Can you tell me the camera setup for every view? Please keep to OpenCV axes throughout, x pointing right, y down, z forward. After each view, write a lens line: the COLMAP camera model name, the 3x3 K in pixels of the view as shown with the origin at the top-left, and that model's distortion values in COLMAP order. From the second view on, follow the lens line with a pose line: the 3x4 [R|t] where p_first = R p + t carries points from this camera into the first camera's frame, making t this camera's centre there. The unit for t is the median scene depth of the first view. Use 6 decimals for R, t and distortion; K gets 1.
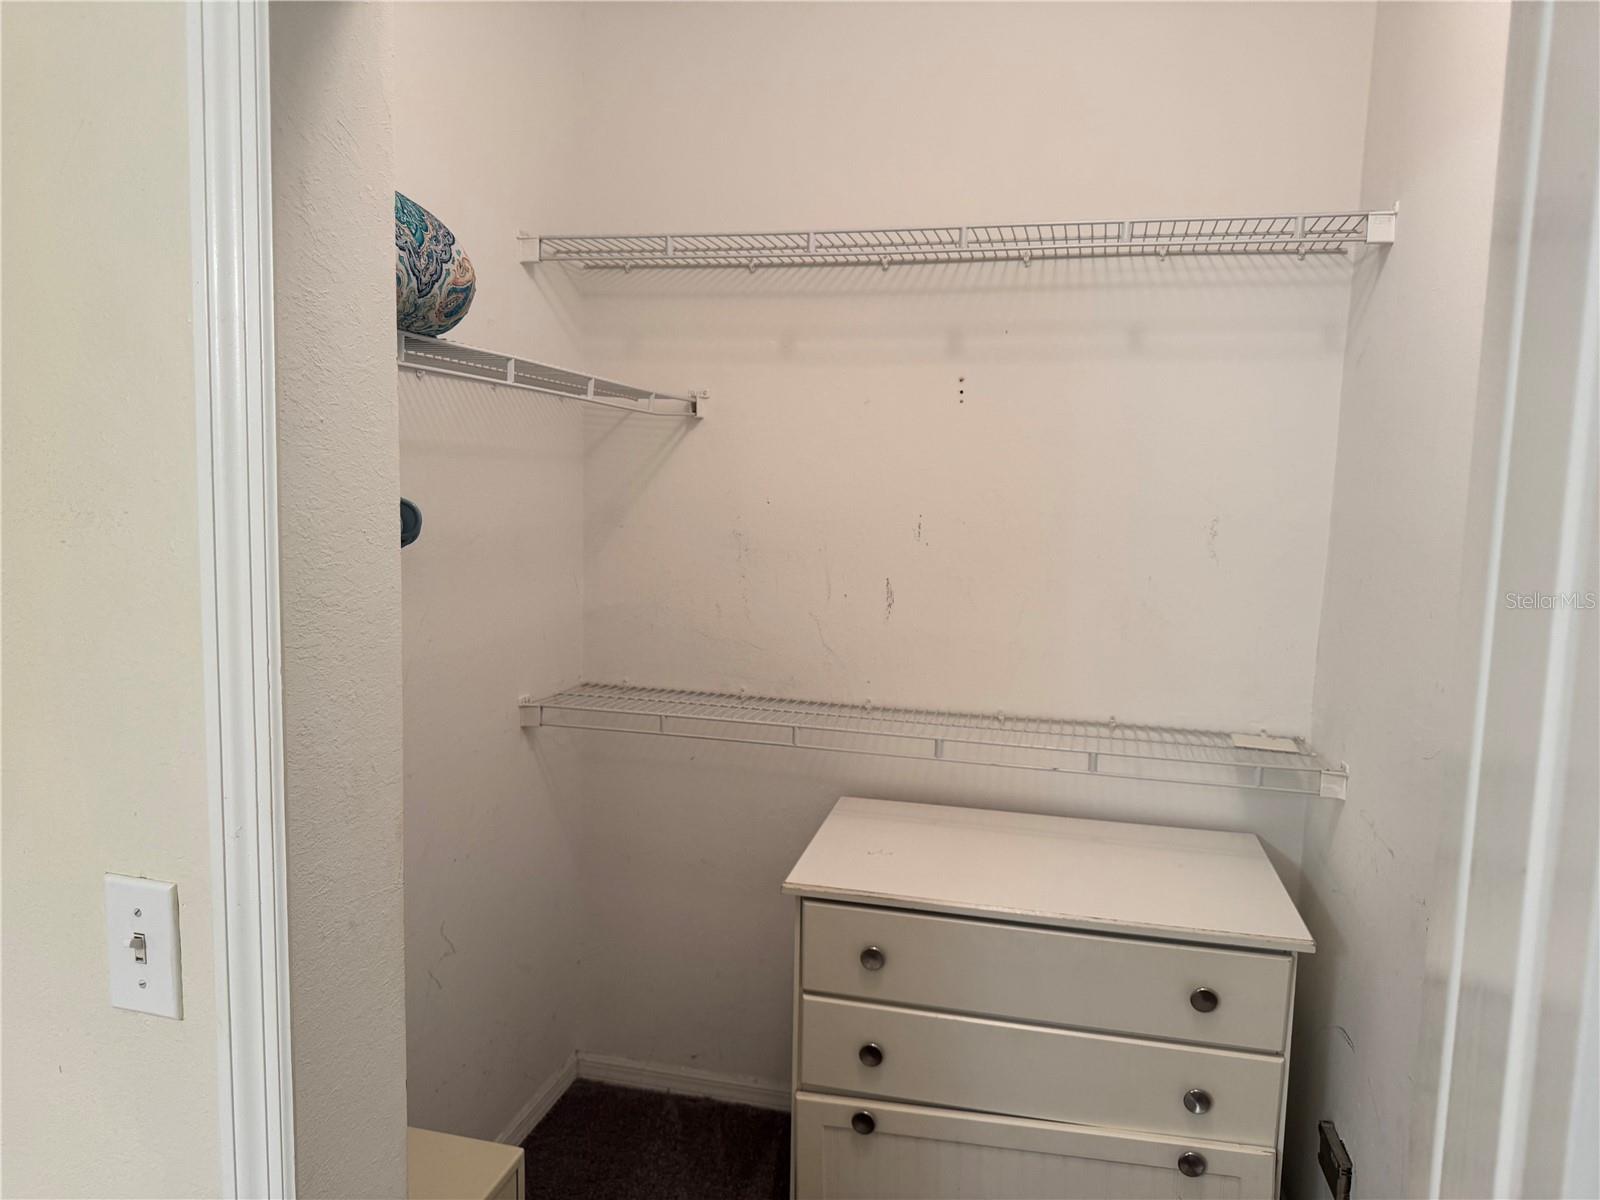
lens RADIAL K [[1125.3, 0, 804.4], [0, 1125.3, 604.0], [0, 0, 1]] dist [0.132366, -0.213032]
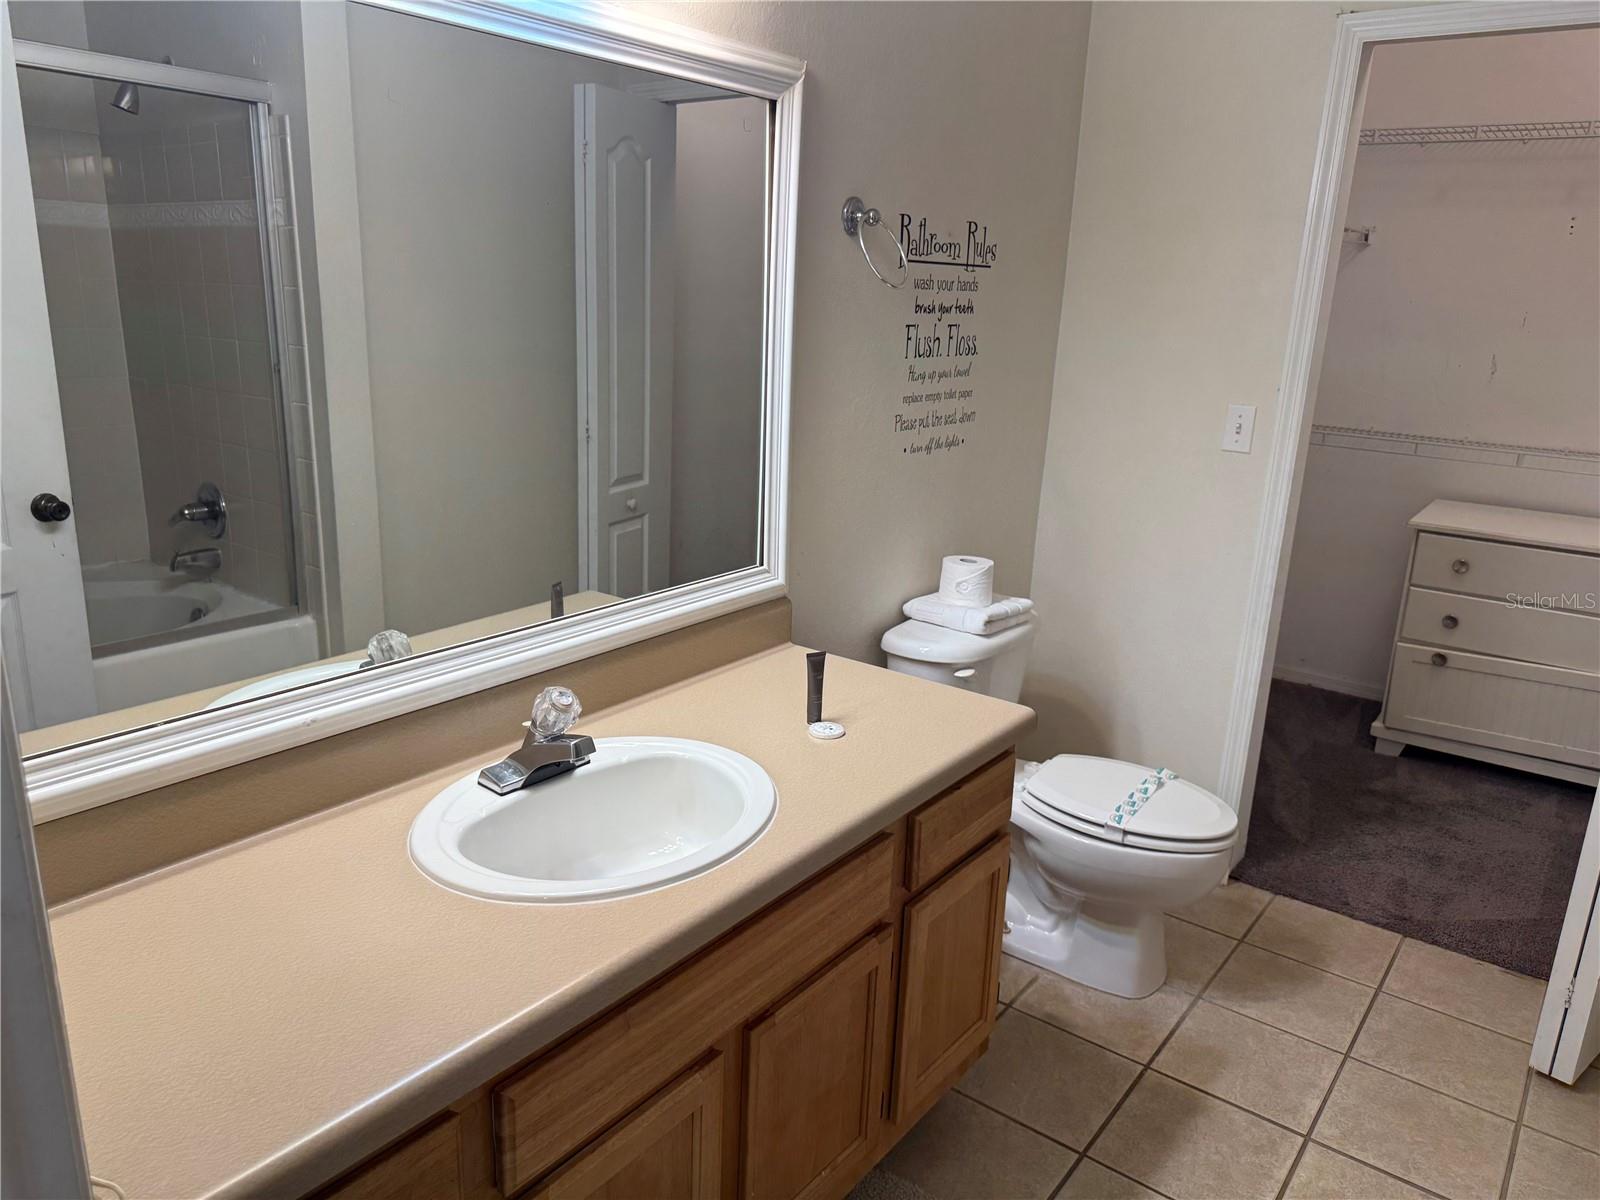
lens RADIAL K [[1154.8, 0, 800.0], [0, 1154.8, 600.0], [0, 0, 1]] dist [-0.000872, -0.000514]
pose [[0.916395, 0.118338, -0.382382, -0.181886], [-0.063324, 0.986129, 0.153423, 0.151530], [0.395234, -0.116382, 0.911178, -0.998498]]
